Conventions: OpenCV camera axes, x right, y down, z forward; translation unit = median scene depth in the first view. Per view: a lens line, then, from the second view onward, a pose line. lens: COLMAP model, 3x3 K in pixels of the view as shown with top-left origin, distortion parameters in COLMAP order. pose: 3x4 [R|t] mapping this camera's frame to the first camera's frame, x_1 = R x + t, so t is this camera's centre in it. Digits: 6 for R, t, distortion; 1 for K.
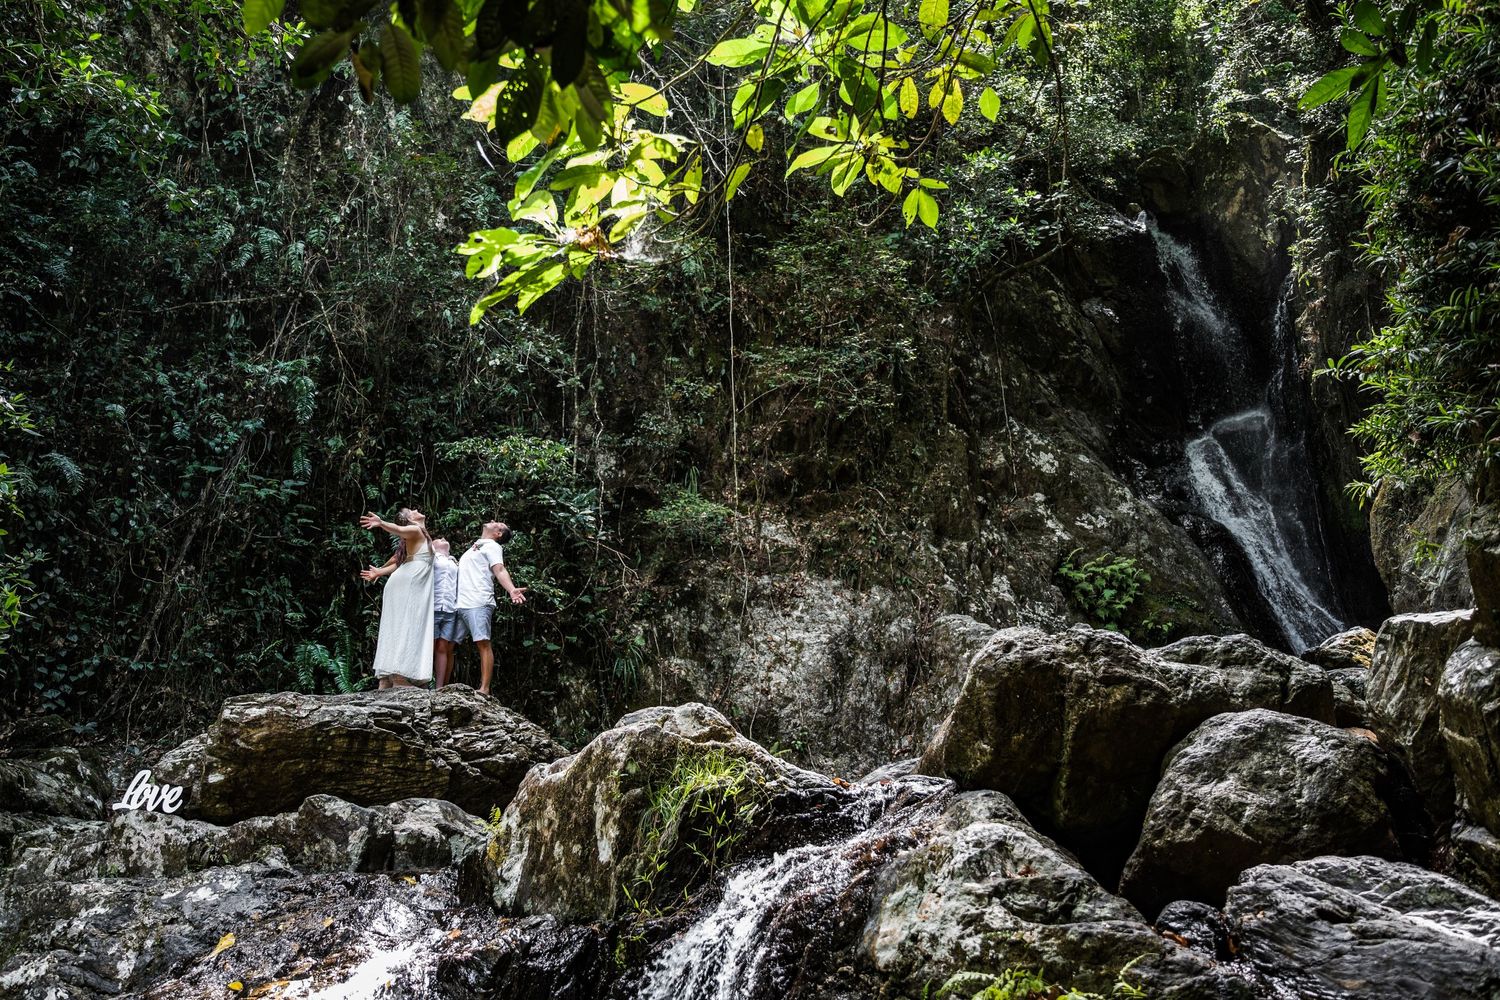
lens RADIAL K [[1431.1, 0, 750.0], [0, 1431.1, 500.0], [0, 0, 1]] dist [0.010393, 0.002421]
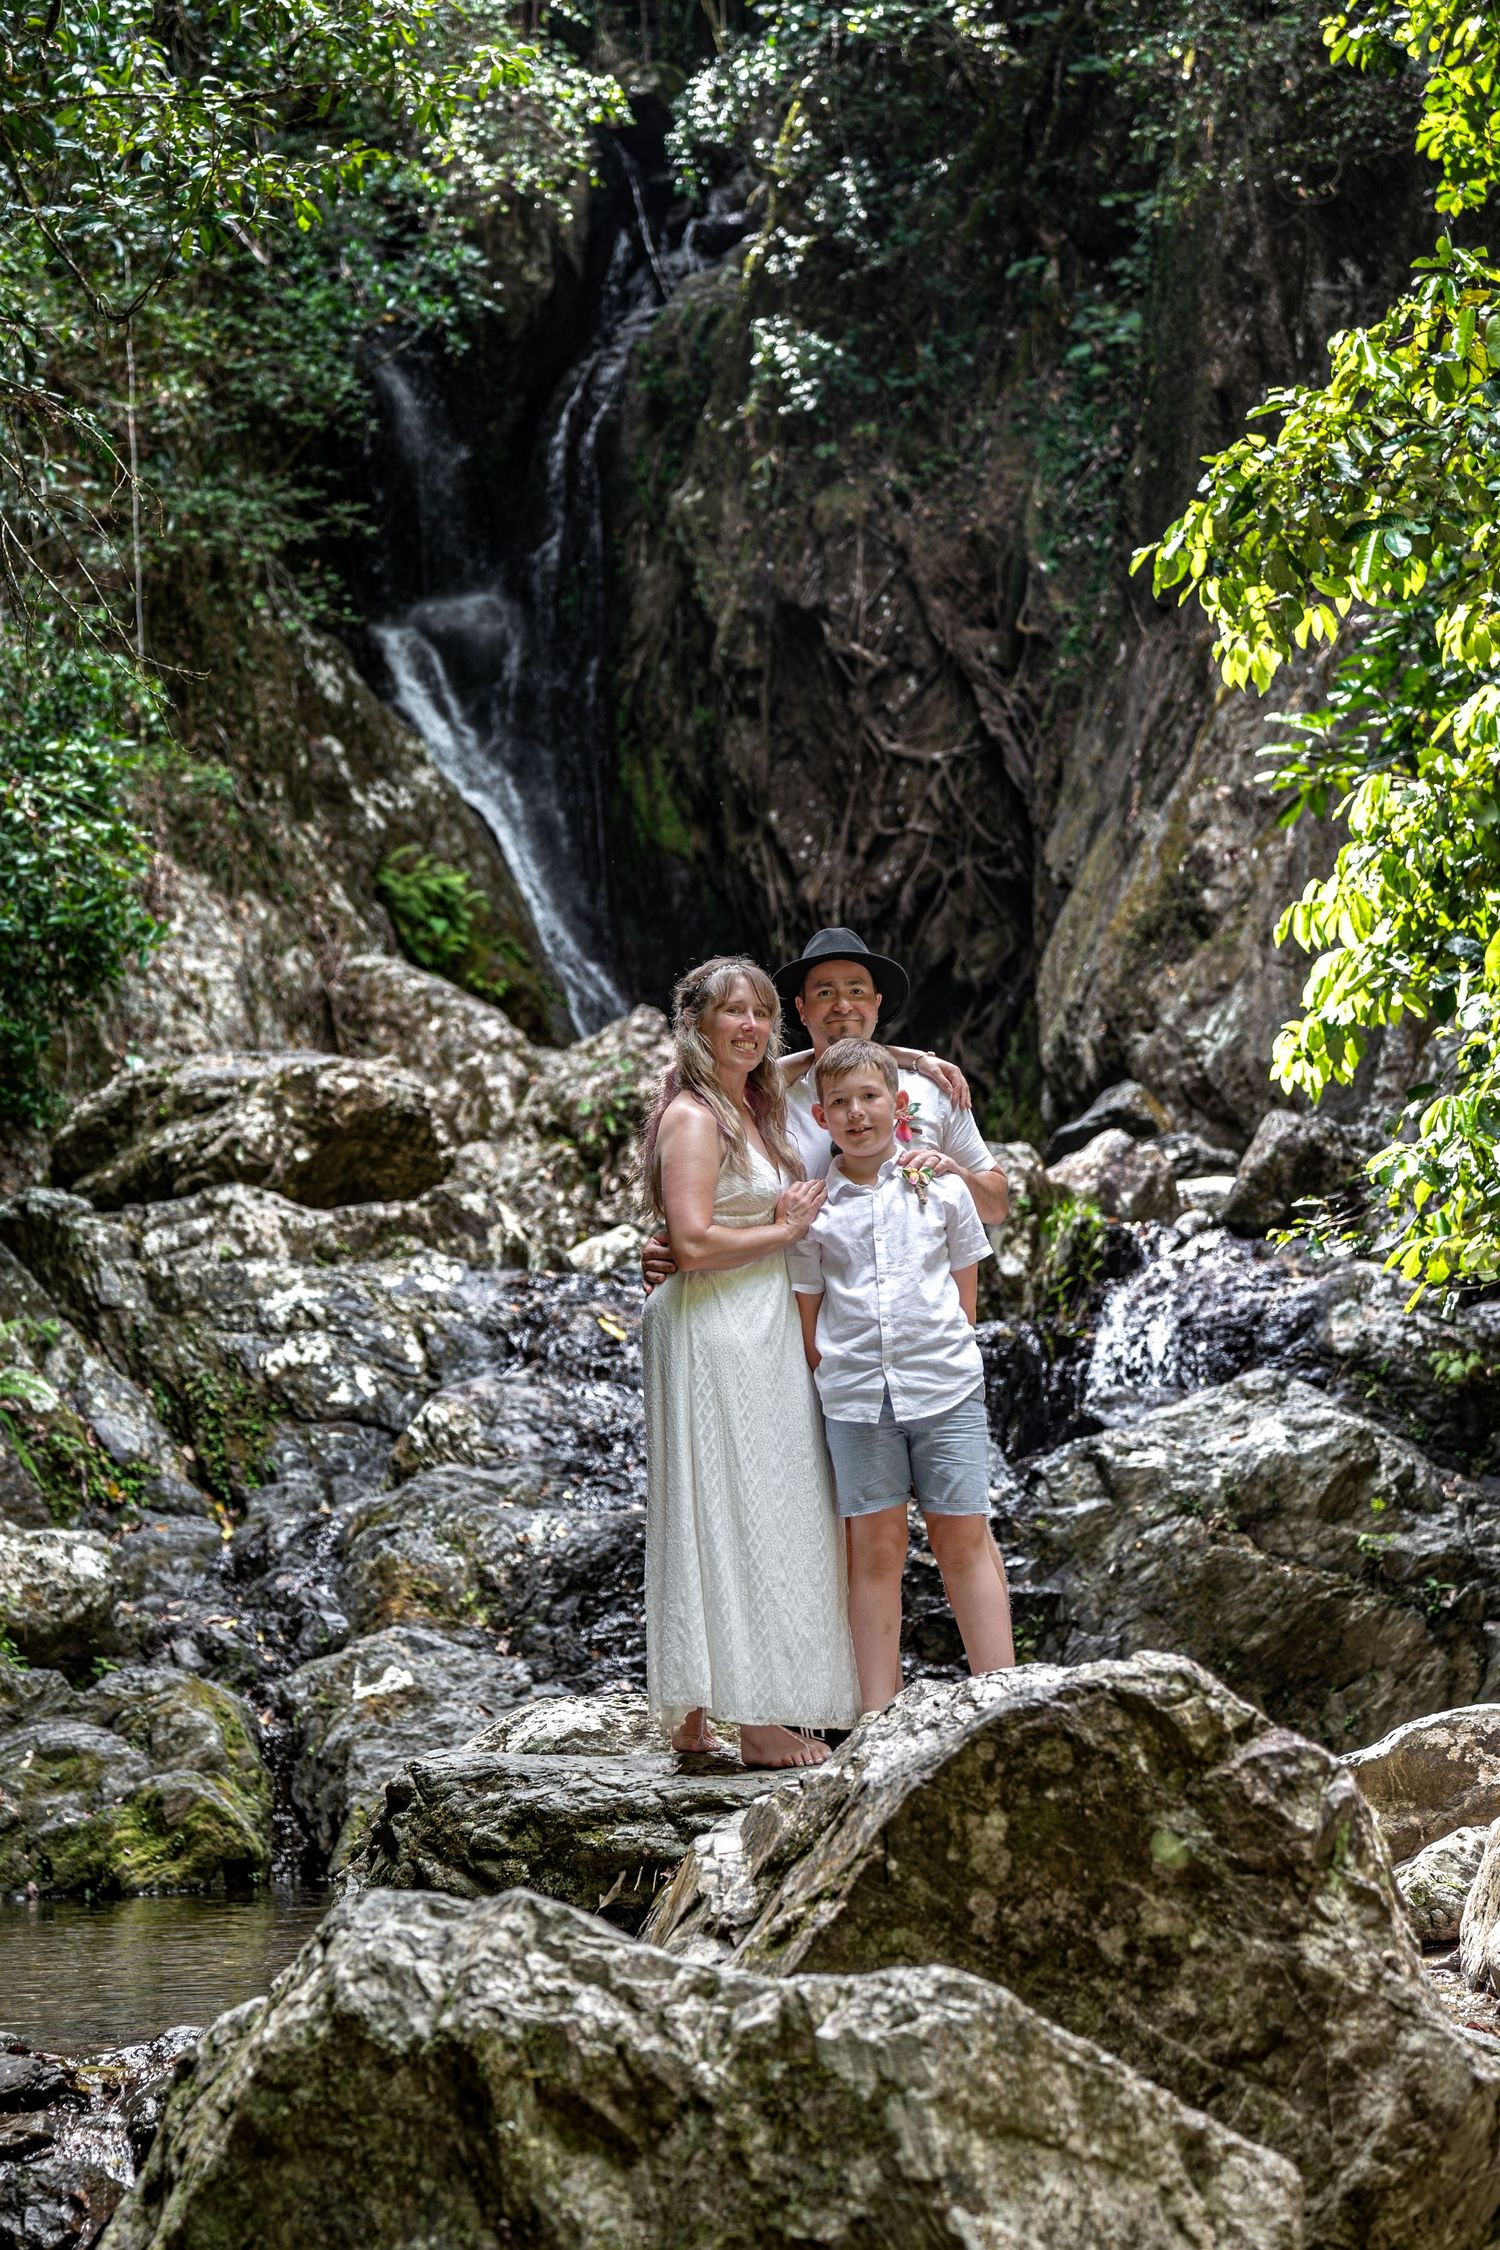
lens RADIAL K [[3805.9, 0, 750.0], [0, 3805.9, 1125.0], [0, 0, 1]] dist [0.006245, 0.004864]
pose [[0.786799, 0.086989, 0.611049, -0.604223], [-0.187550, 0.976901, 0.102421, -0.041536], [-0.588024, -0.195187, 0.784939, -0.365322]]
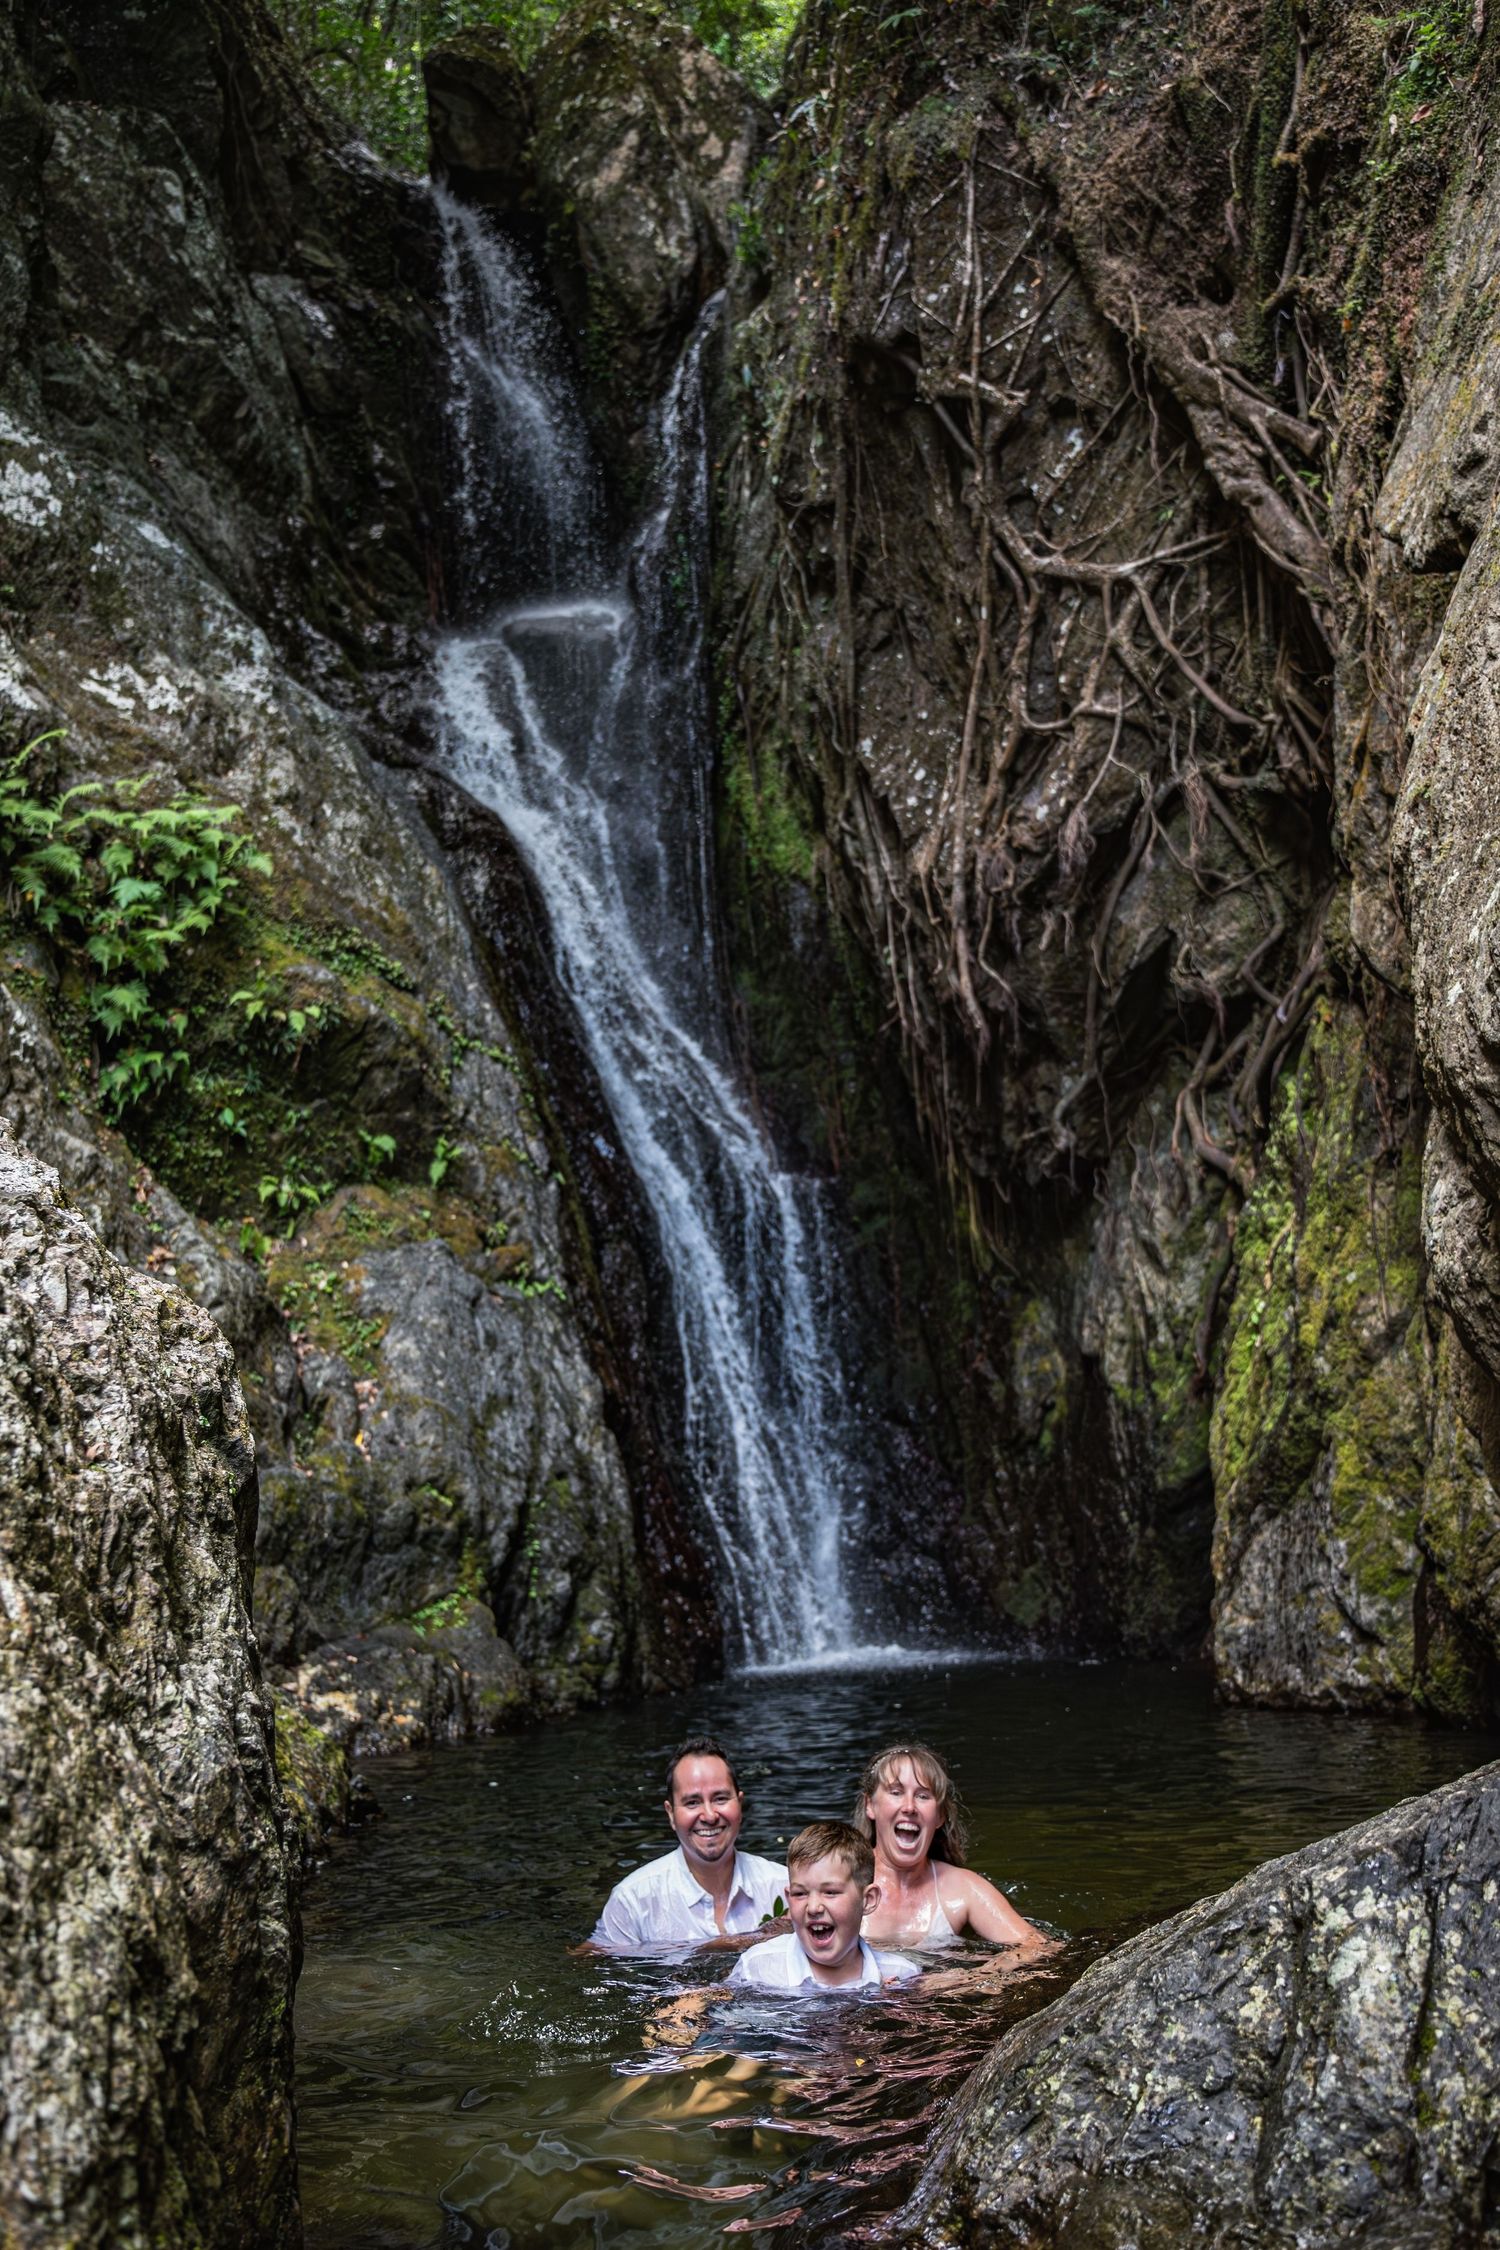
lens RADIAL K [[1948.5, 0, 750.0], [0, 1948.5, 1125.0], [0, 0, 1]] dist [-0.006522, 0.002046]
pose [[0.891007, 0.095464, 0.443839, 0.174508], [-0.147170, 0.985584, 0.083459, 0.056624], [-0.429473, -0.139682, 0.892212, 0.514635]]
